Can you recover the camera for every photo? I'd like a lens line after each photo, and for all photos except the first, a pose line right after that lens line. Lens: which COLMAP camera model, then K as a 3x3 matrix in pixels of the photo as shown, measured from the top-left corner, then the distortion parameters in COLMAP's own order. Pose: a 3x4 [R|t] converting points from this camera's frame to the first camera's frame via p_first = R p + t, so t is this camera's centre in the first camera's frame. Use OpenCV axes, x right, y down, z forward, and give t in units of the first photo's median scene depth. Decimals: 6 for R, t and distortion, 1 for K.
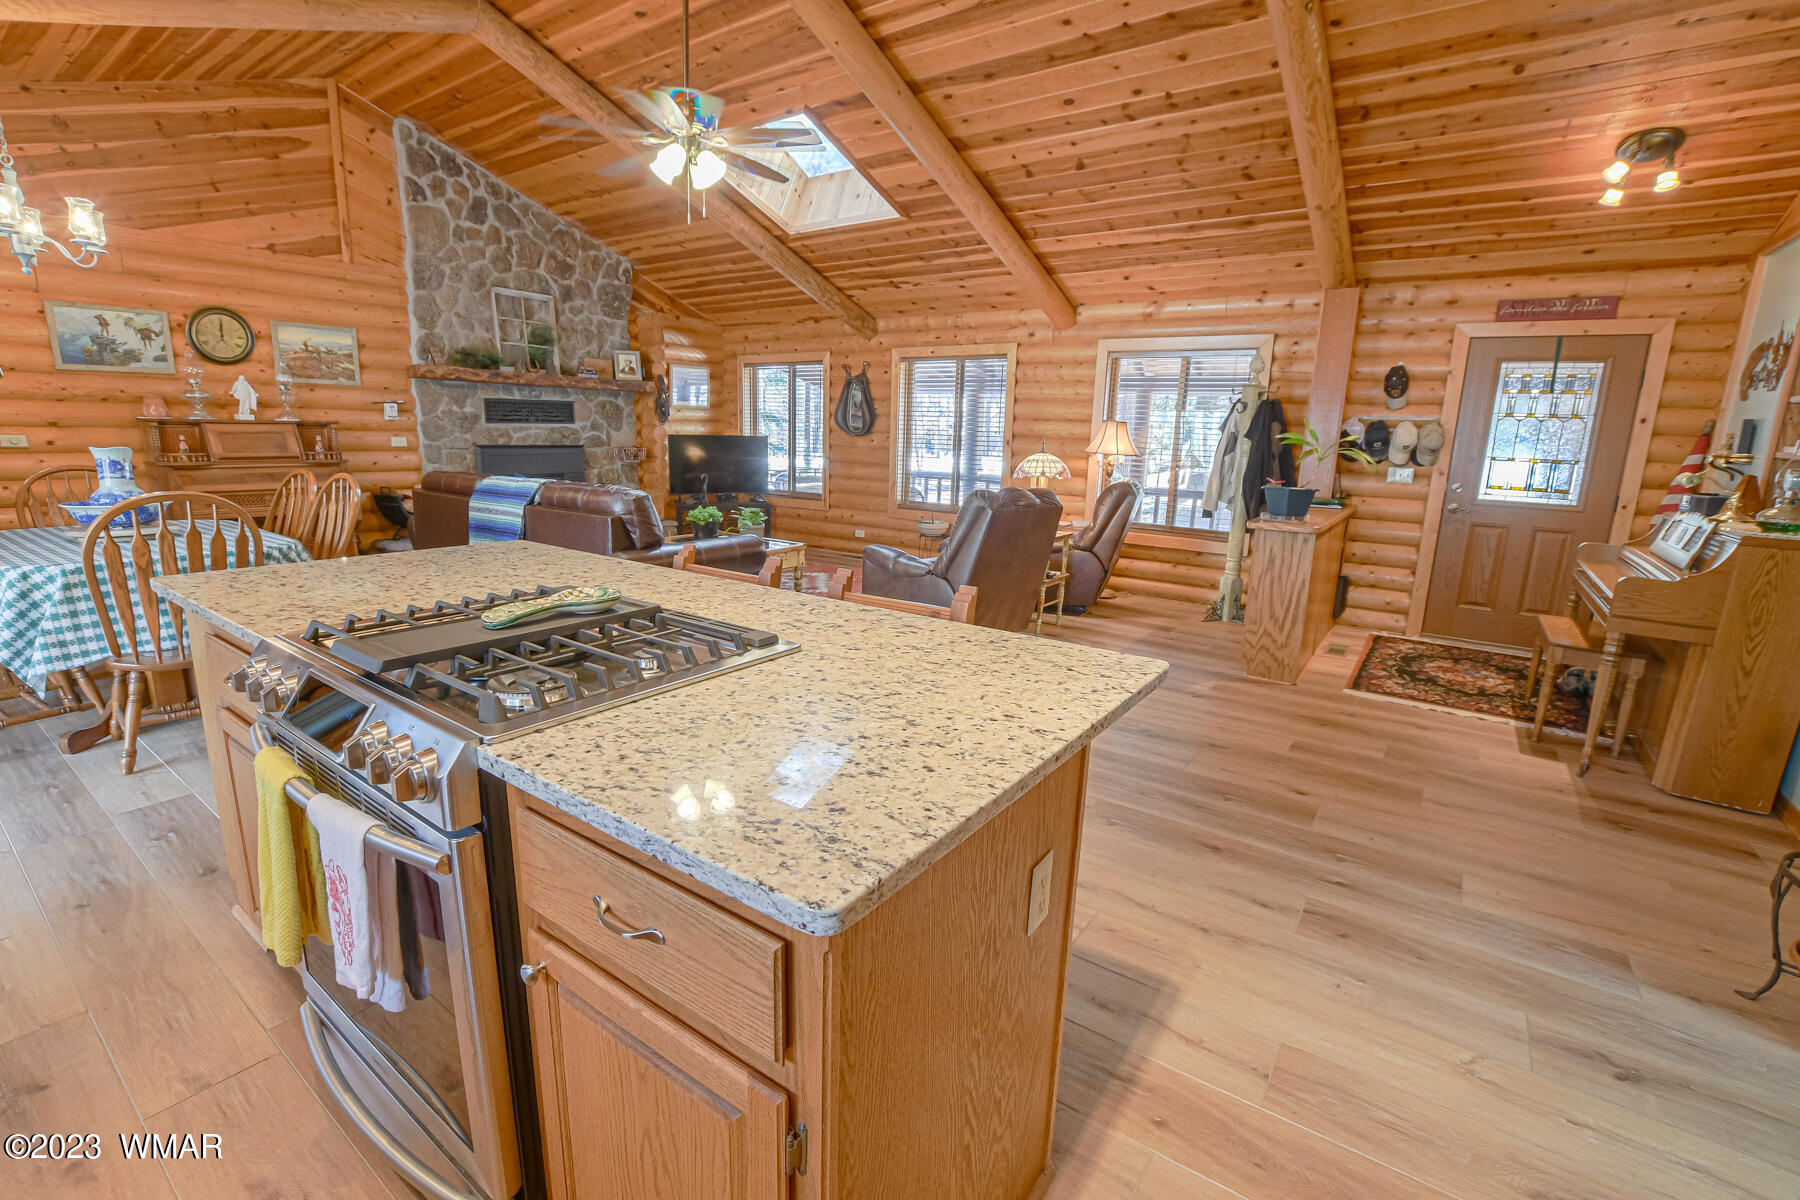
lens RADIAL K [[799.8, 0, 908.4], [0, 799.8, 599.4], [0, 0, 1]] dist [-0.030063, 0.006763]
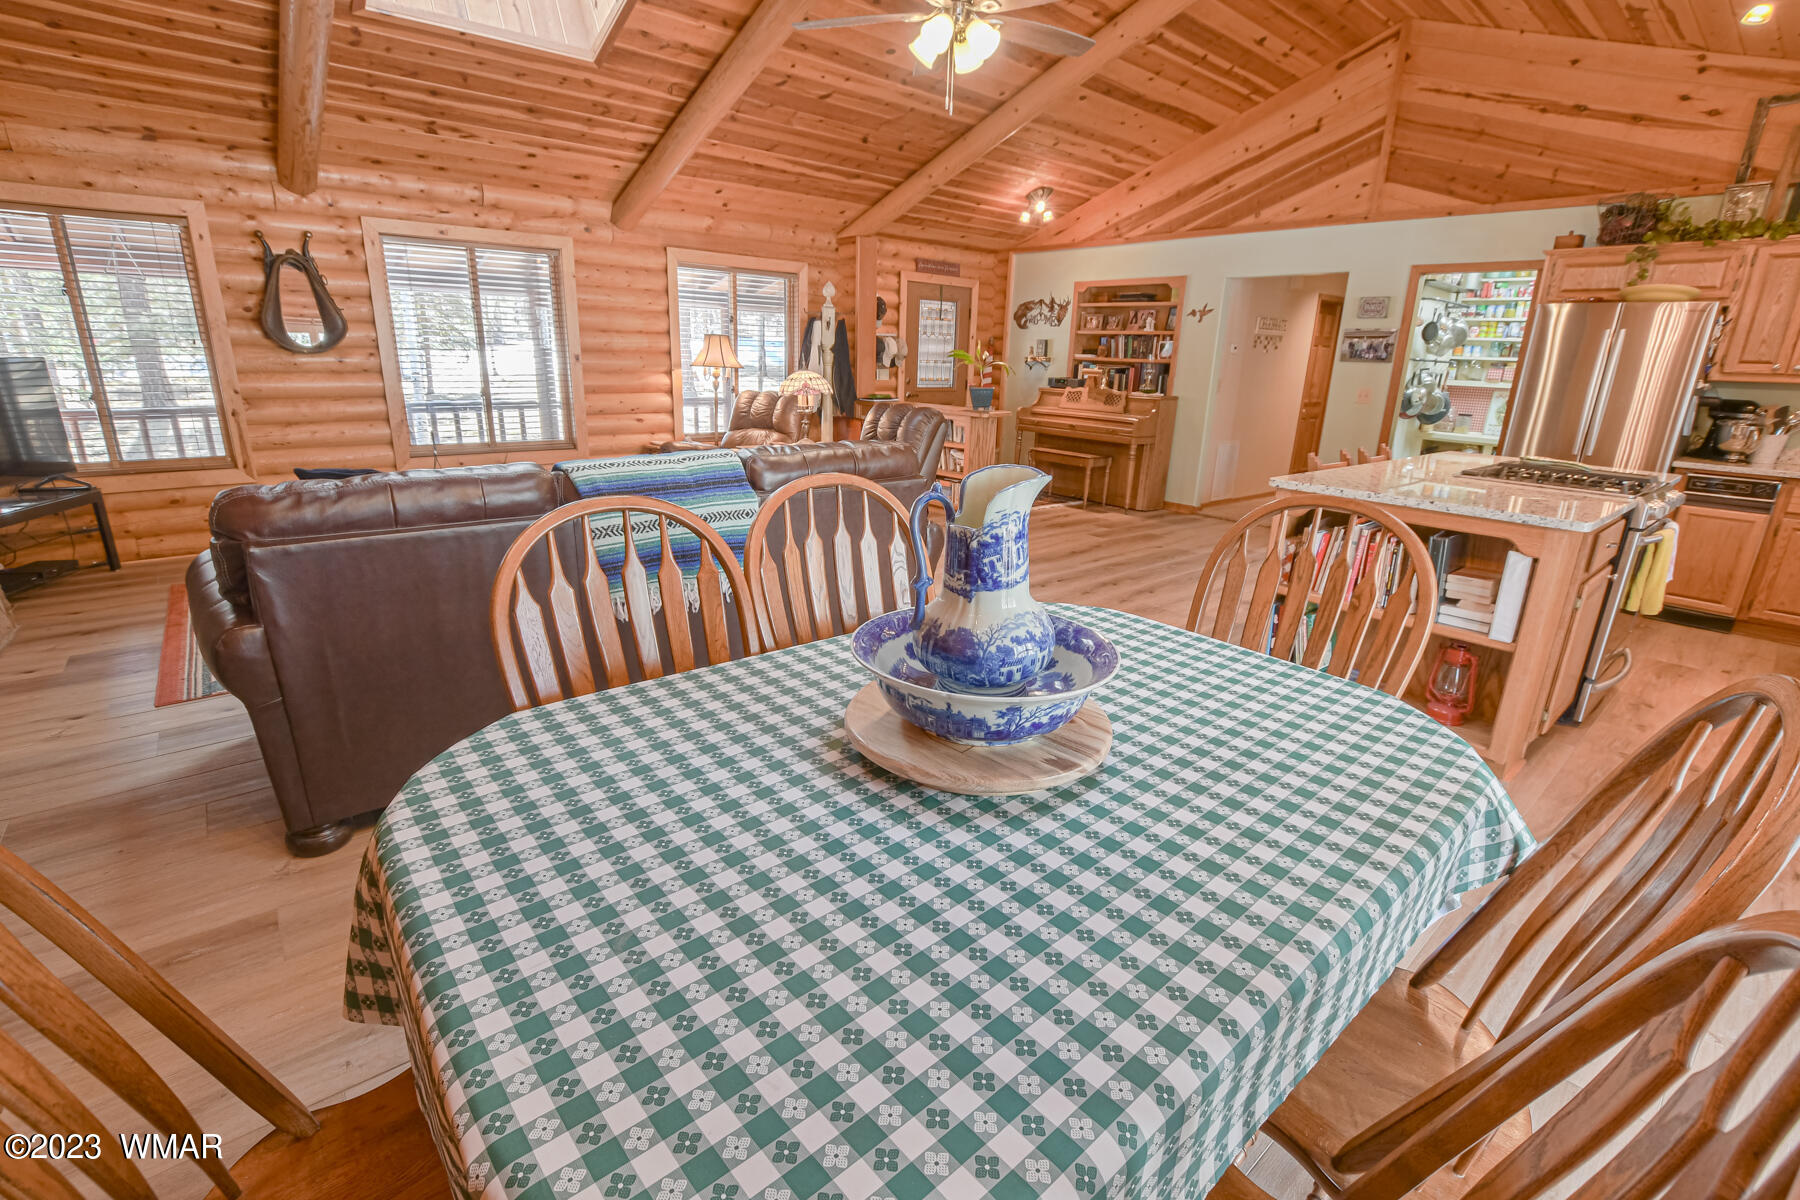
lens RADIAL K [[799.8, 0, 893.5], [0, 799.8, 600.8], [0, 0, 1]] dist [-0.030063, 0.006763]
pose [[0.253972, -0.306458, 0.917378, -0.727970], [0.180034, 0.946879, 0.266472, -0.131824], [-0.950308, 0.097483, 0.295654, 0.512859]]
